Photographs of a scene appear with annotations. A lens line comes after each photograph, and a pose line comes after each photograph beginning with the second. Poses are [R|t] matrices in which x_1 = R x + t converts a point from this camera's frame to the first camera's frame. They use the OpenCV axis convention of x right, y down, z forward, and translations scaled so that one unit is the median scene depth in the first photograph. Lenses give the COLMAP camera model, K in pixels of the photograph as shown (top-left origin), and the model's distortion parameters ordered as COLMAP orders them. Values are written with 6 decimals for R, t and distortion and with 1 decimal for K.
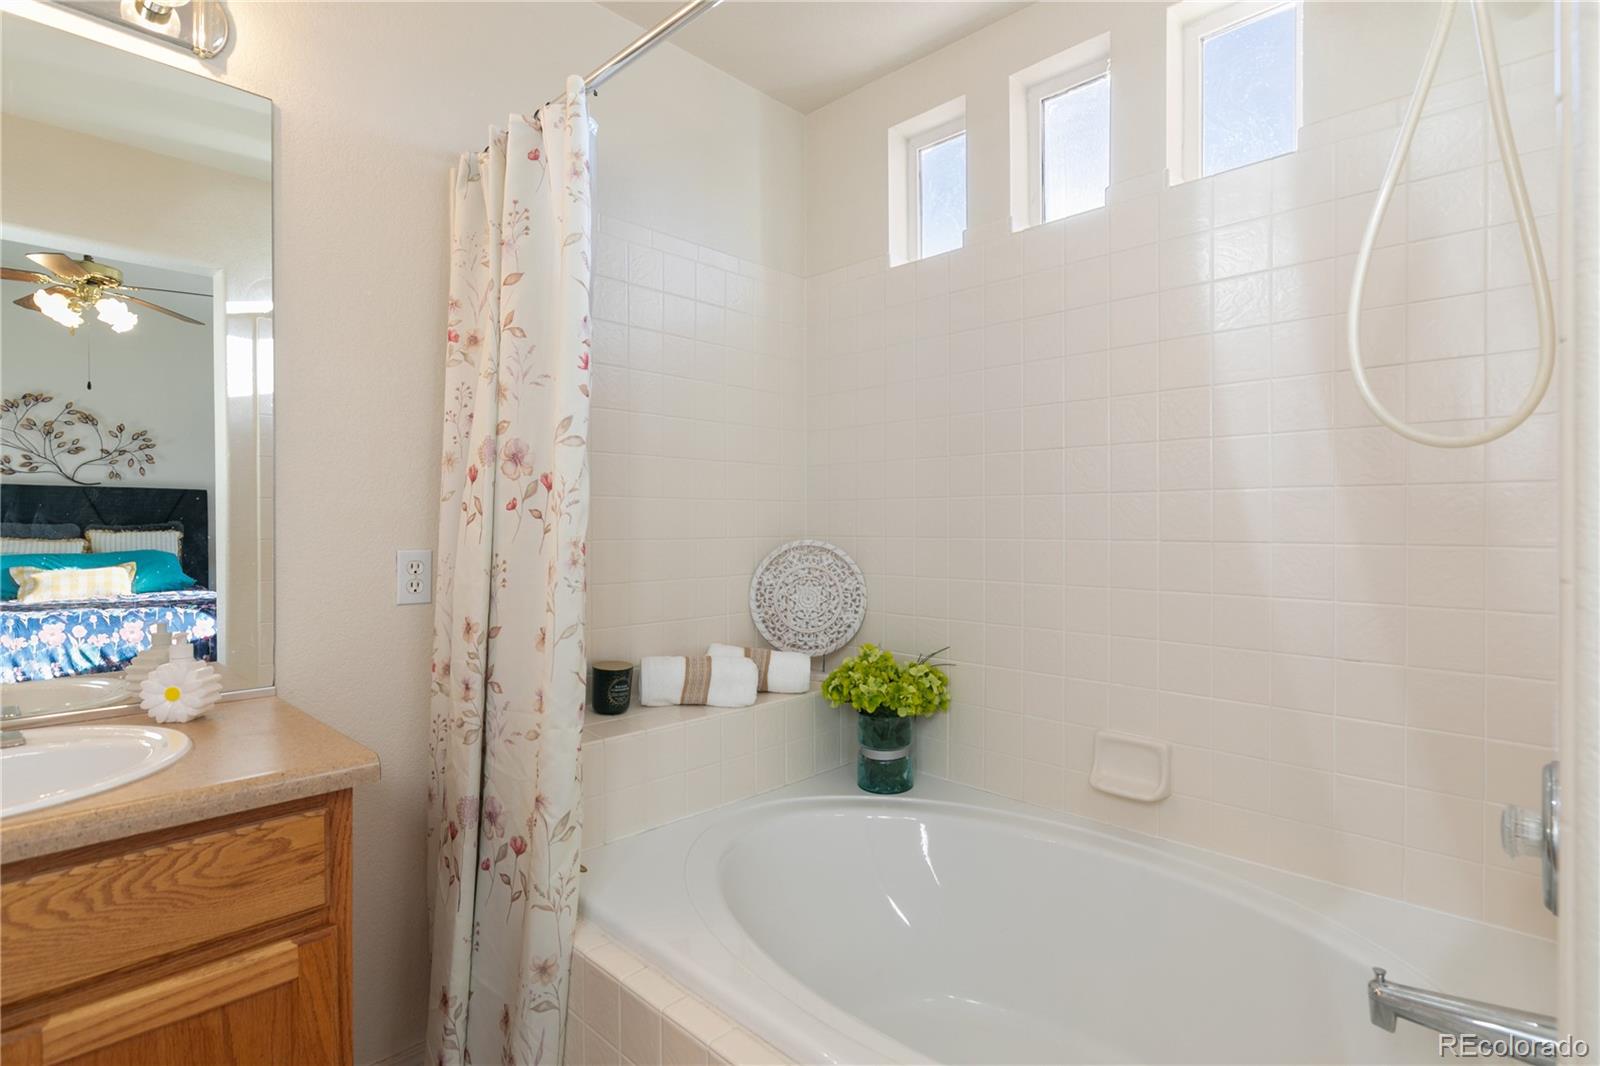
lens RADIAL K [[789.7, 0, 802.8], [0, 789.7, 523.3], [0, 0, 1]] dist [-0.000858, 0.000426]
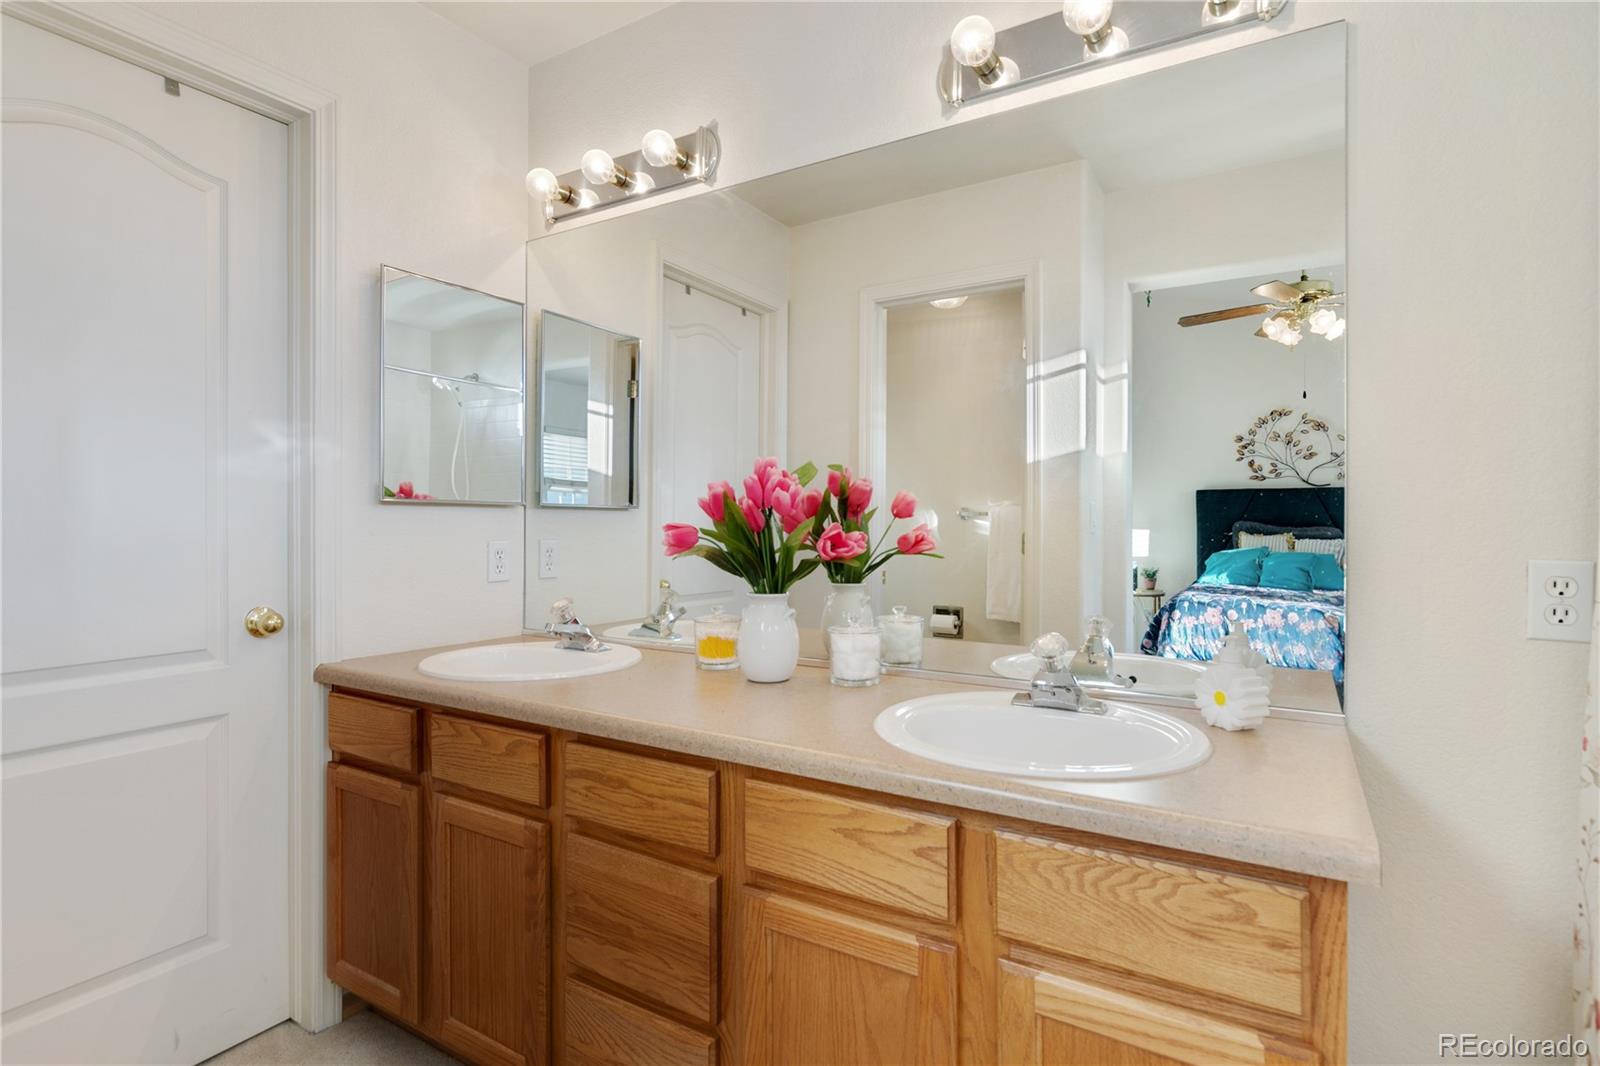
lens RADIAL K [[789.7, 0, 802.8], [0, 789.7, 523.3], [0, 0, 1]] dist [-0.000858, 0.000426]
pose [[0.217254, 0.002351, -0.976112, 0.037176], [-0.000419, 0.999997, 0.002315, 0.001035], [0.976115, -0.000094, 0.217254, 0.353408]]
